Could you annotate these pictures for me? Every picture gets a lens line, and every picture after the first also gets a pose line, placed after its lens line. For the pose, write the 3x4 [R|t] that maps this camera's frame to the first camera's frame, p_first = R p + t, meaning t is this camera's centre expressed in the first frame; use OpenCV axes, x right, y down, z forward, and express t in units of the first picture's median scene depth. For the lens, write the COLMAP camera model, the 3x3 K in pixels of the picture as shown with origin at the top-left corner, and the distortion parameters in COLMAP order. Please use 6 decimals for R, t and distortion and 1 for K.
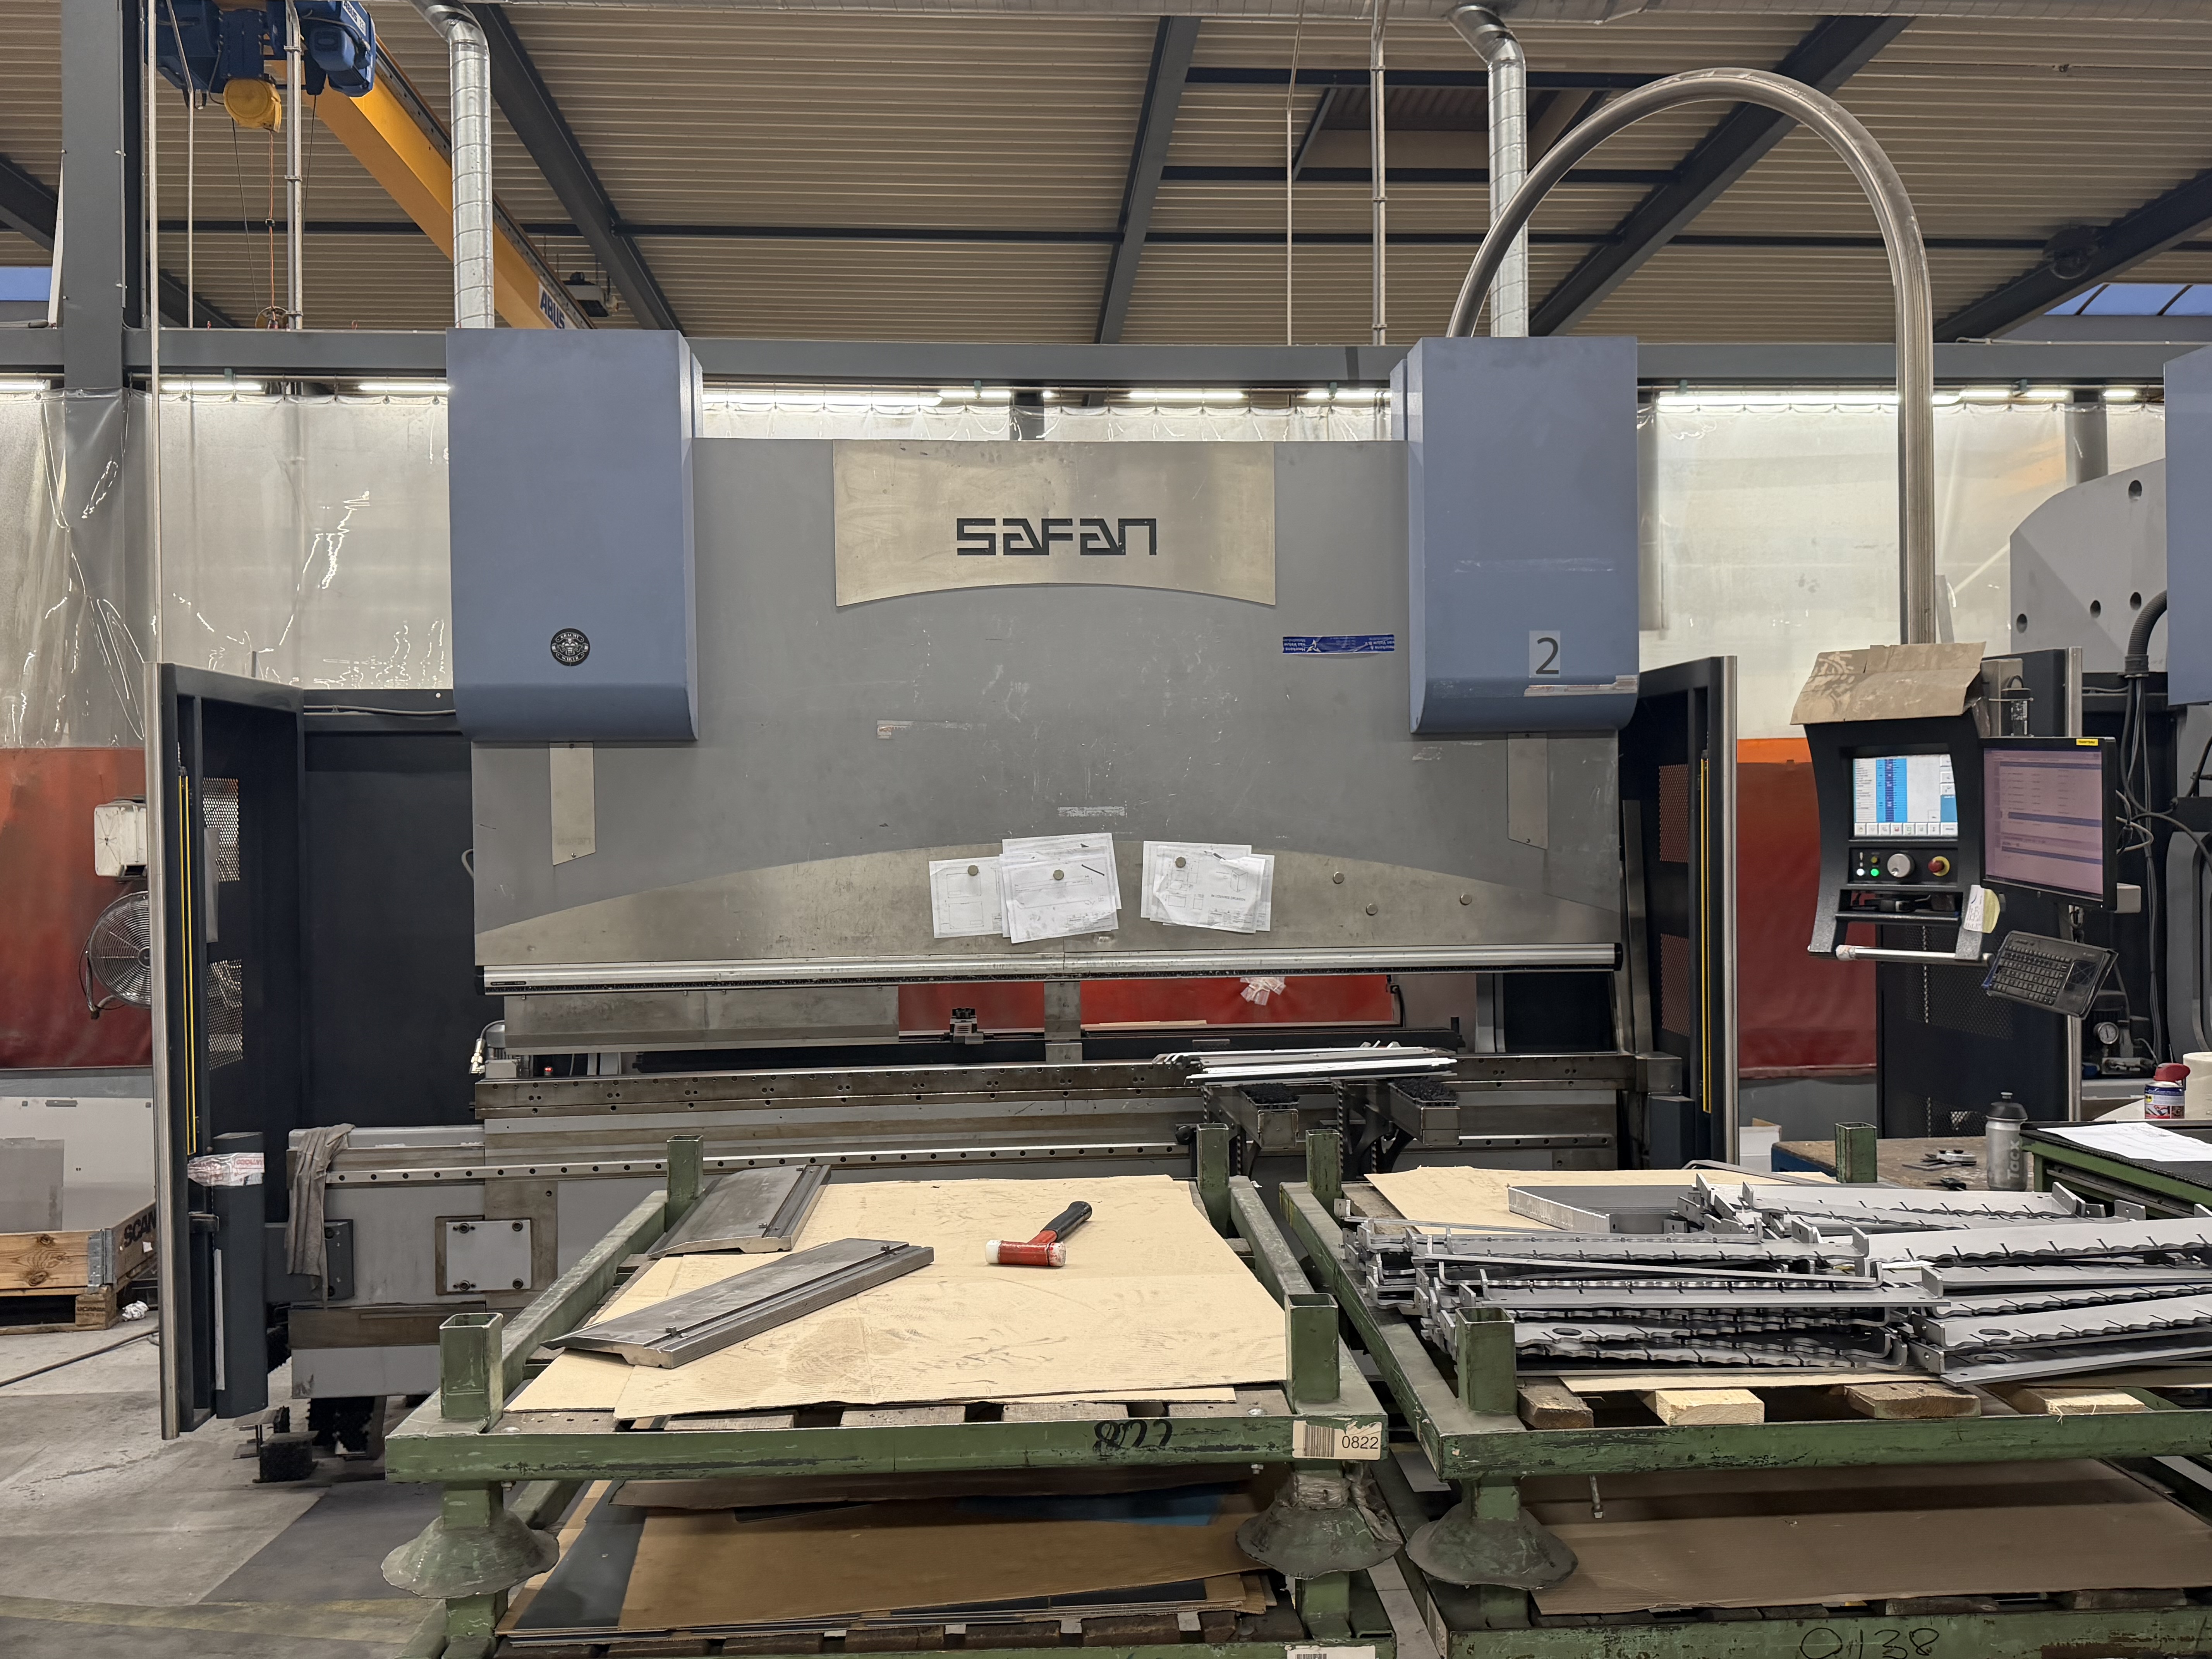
lens RADIAL K [[1818.6, 0, 1106.0], [0, 1818.6, 829.5], [0, 0, 1]] dist [-0.004842, -0.013084]
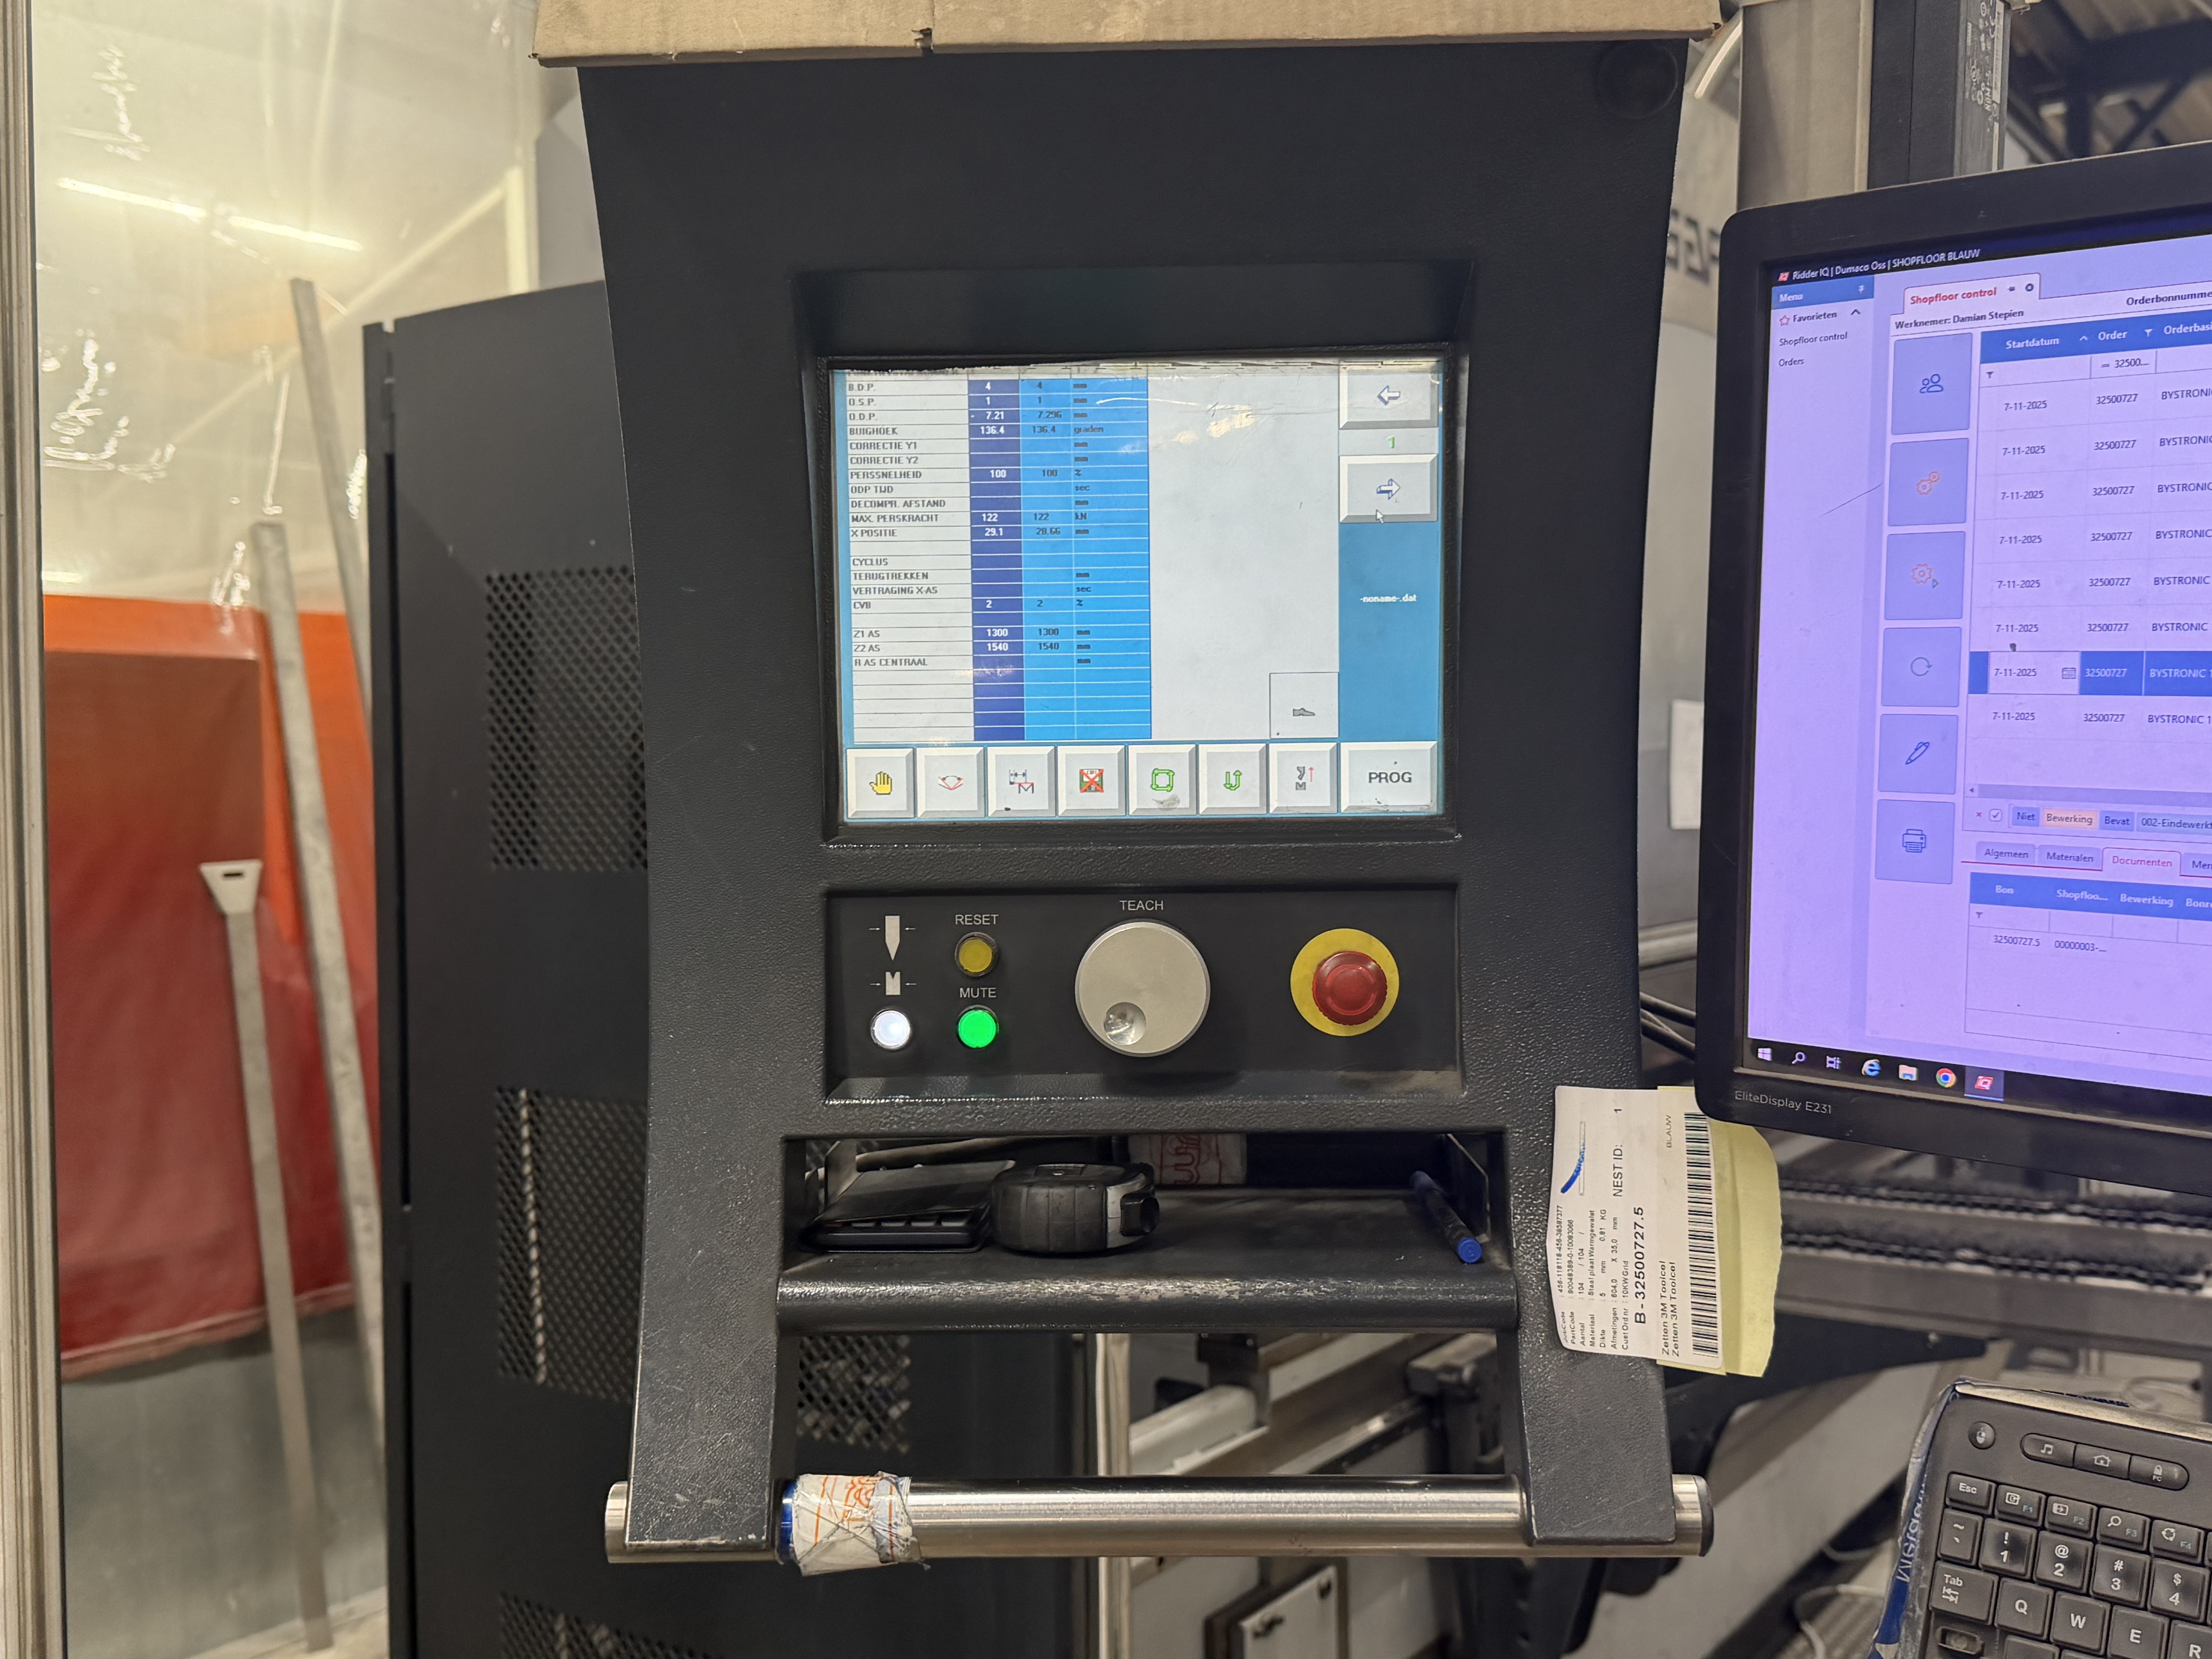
lens RADIAL K [[2174.6, 0, 1108.2], [0, 2174.6, 863.4], [0, 0, 1]] dist [0.045097, -0.005422]
pose [[0.643114, -0.028547, 0.765238, 0.273645], [0.010483, 0.999539, 0.028478, 0.001923], [-0.765699, -0.010293, 0.643117, 0.862353]]
